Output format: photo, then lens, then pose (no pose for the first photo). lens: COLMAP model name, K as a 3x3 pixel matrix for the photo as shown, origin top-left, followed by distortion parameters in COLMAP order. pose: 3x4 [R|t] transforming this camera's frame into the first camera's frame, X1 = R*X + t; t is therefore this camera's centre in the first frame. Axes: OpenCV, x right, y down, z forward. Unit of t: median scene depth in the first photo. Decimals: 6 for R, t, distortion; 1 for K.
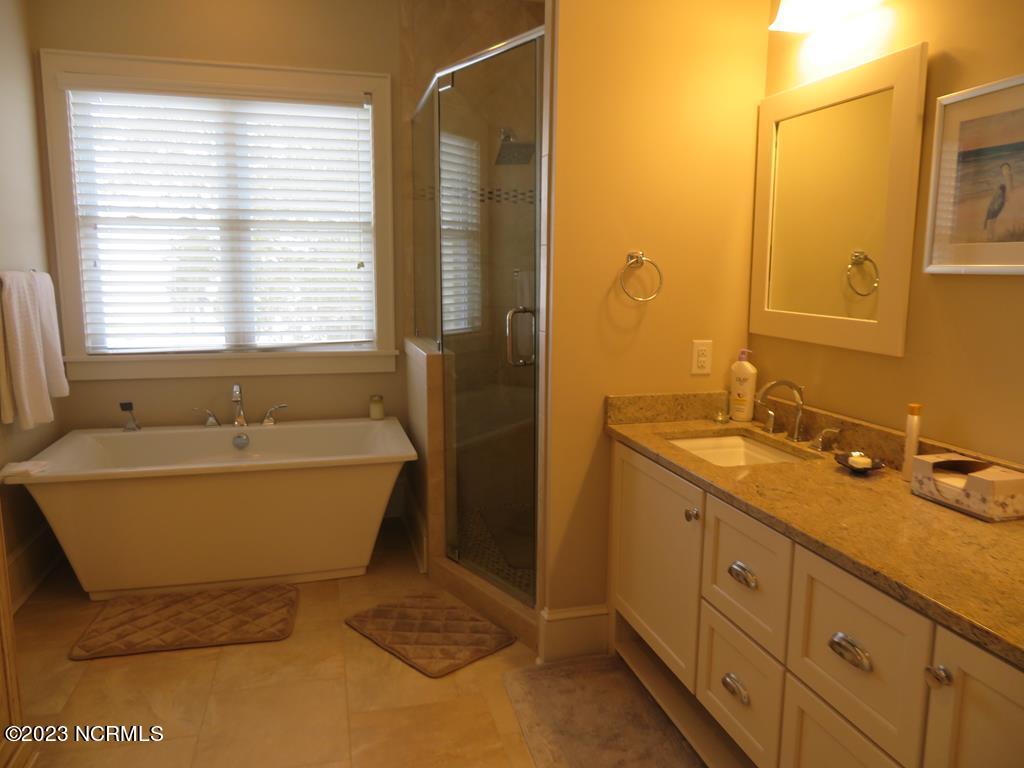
lens RADIAL K [[727.7, 0, 508.9], [0, 727.7, 383.2], [0, 0, 1]] dist [-0.016119, 0.009410]
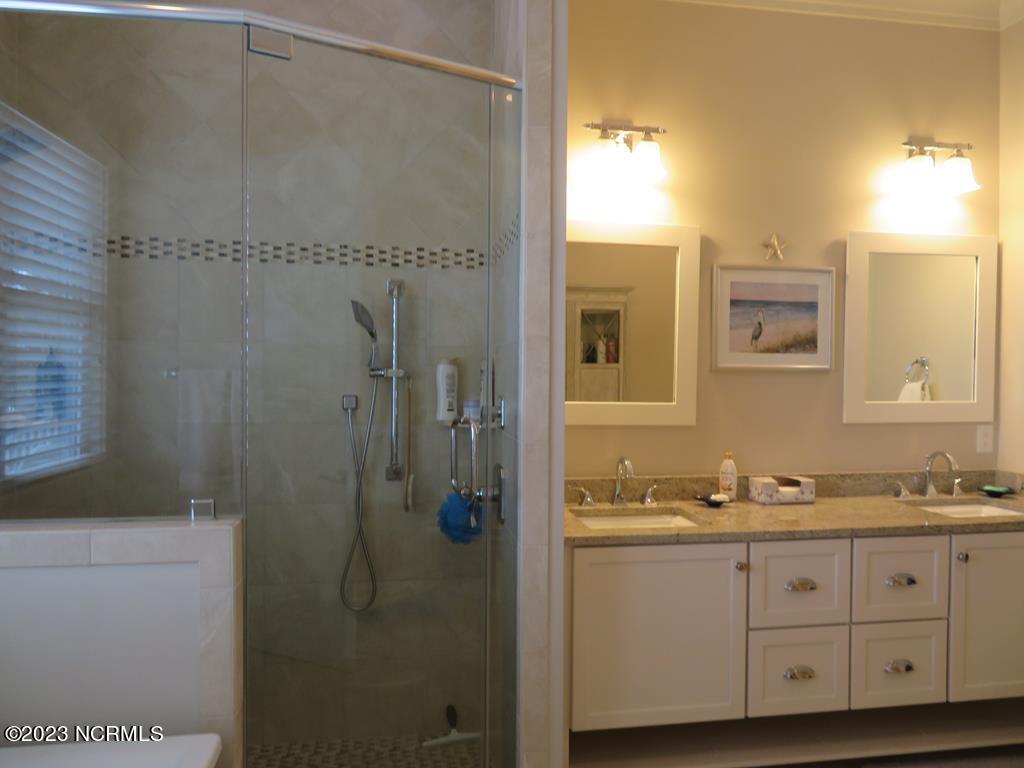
lens RADIAL K [[727.7, 0, 511.2], [0, 727.7, 380.9], [0, 0, 1]] dist [-0.016119, 0.009410]
pose [[0.138019, -0.026966, 0.990062, -1.123893], [0.156761, 0.987624, 0.005047, -0.219128], [-0.977945, 0.154506, 0.140538, 1.283495]]
